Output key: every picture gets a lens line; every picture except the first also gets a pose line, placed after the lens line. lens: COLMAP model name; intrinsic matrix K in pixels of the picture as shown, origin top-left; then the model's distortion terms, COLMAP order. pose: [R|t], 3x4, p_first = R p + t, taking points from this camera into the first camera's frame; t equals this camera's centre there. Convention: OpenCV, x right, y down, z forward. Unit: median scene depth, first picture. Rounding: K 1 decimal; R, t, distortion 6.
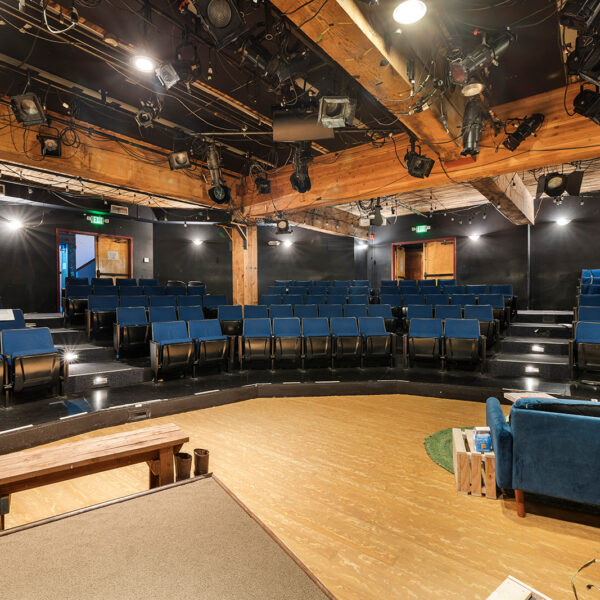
lens RADIAL K [[378.6, 0, 288.9], [0, 378.6, 296.8], [0, 0, 1]] dist [-0.001863, -0.000070]
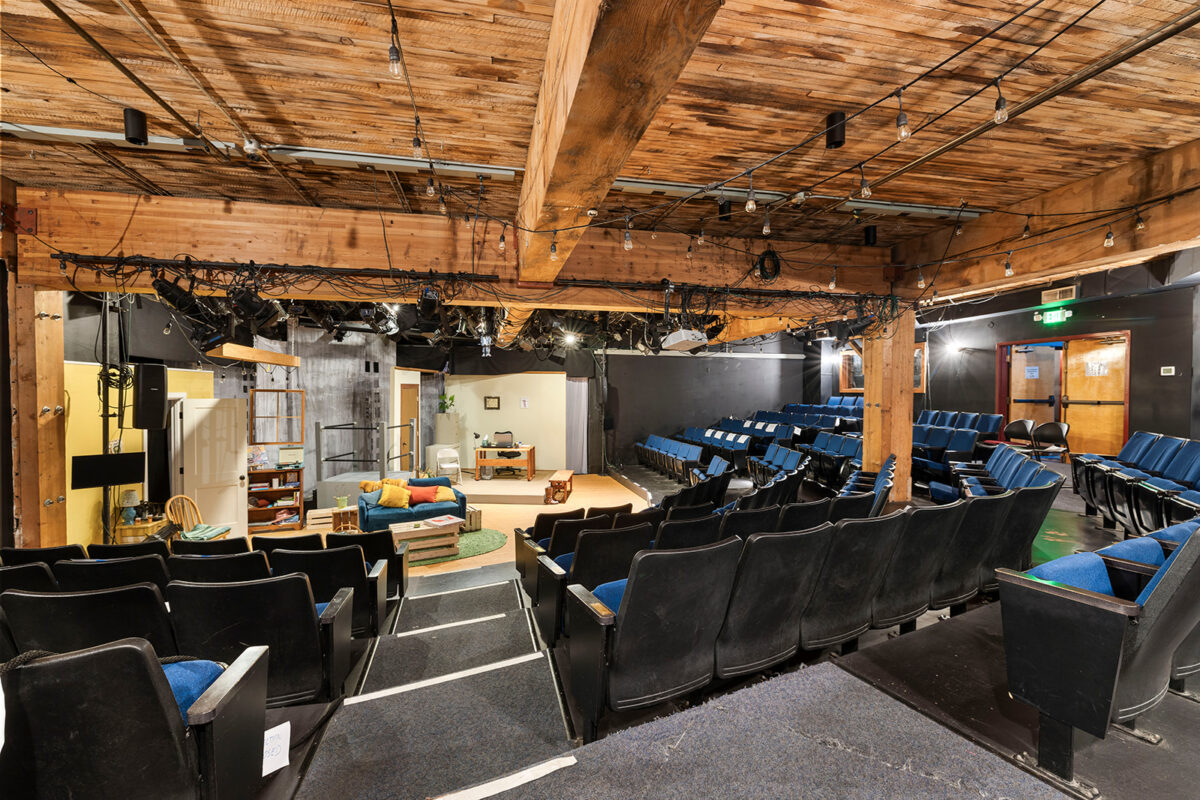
lens RADIAL K [[501.1, 0, 588.0], [0, 501.1, 399.8], [0, 0, 1]] dist [-0.000470, -0.000062]
pose [[-0.636389, 0.016576, -0.771190, 0.771092], [-0.002640, 0.999716, 0.023667, -0.100098], [0.771364, 0.017097, -0.636165, 1.142239]]
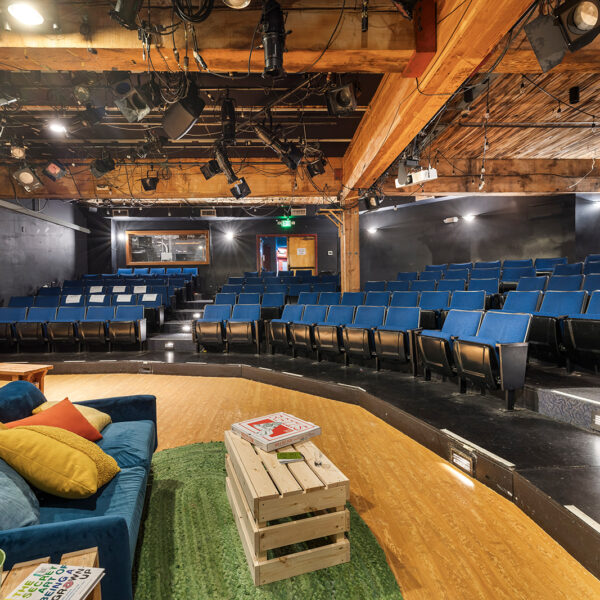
lens RADIAL K [[378.6, 0, 288.9], [0, 378.6, 296.8], [0, 0, 1]] dist [-0.001863, -0.000070]
pose [[0.646630, 0.007726, -0.762765, 0.517639], [0.006520, 0.999856, 0.015654, 0.015789], [0.762776, -0.015095, 0.646486, 0.269673]]
